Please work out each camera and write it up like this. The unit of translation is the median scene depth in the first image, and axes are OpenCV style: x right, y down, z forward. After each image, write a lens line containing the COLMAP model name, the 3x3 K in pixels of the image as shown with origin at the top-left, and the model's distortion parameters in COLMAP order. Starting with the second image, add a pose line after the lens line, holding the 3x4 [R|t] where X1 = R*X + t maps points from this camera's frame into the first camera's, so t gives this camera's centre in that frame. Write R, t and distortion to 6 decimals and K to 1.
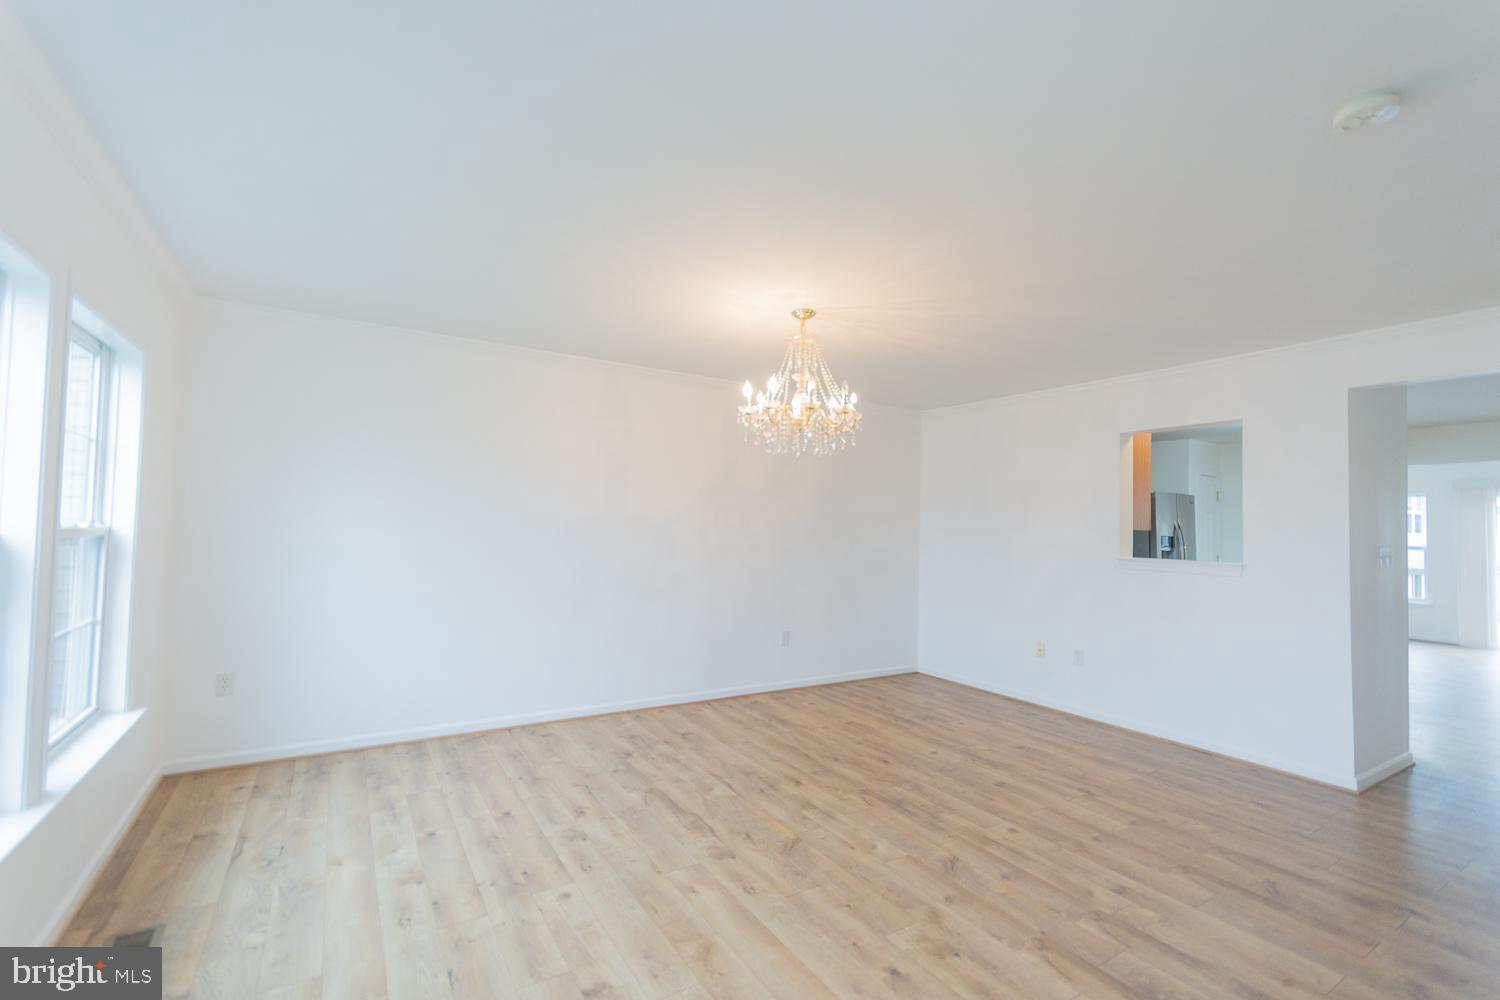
lens RADIAL K [[658.6, 0, 748.0], [0, 658.6, 501.2], [0, 0, 1]] dist [0.007605, -0.003511]
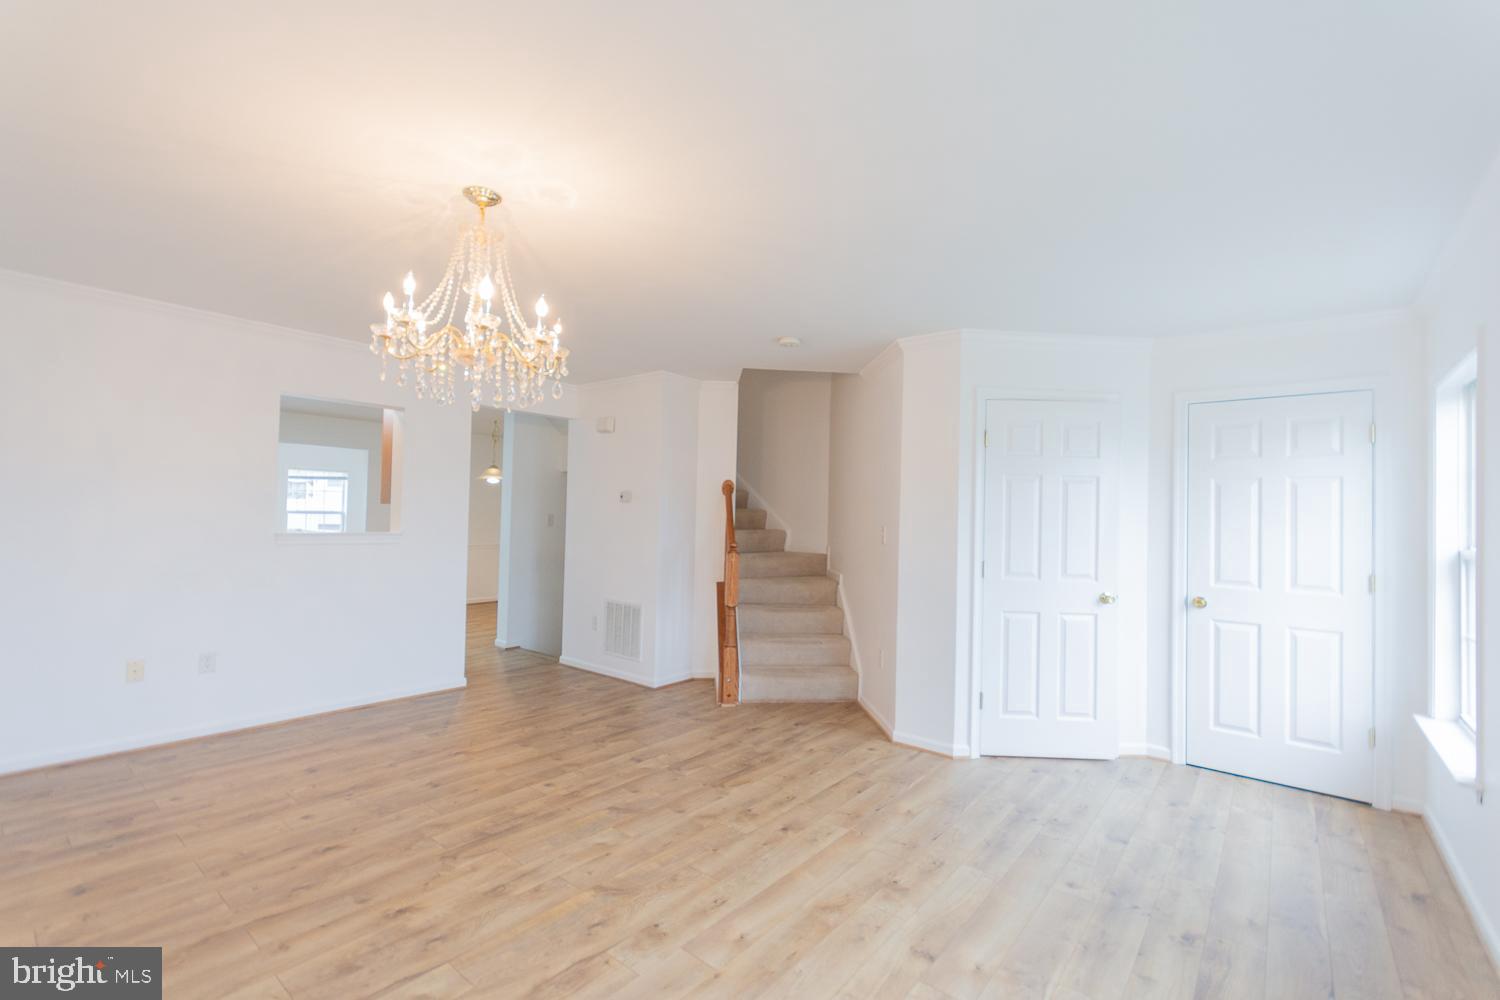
lens RADIAL K [[658.6, 0, 748.2], [0, 658.6, 502.9], [0, 0, 1]] dist [0.007605, -0.003511]
pose [[-0.327043, -0.010629, 0.944950, -0.707458], [-0.066017, 0.997751, -0.011626, 0.020151], [-0.942701, -0.066185, -0.327009, 1.028424]]
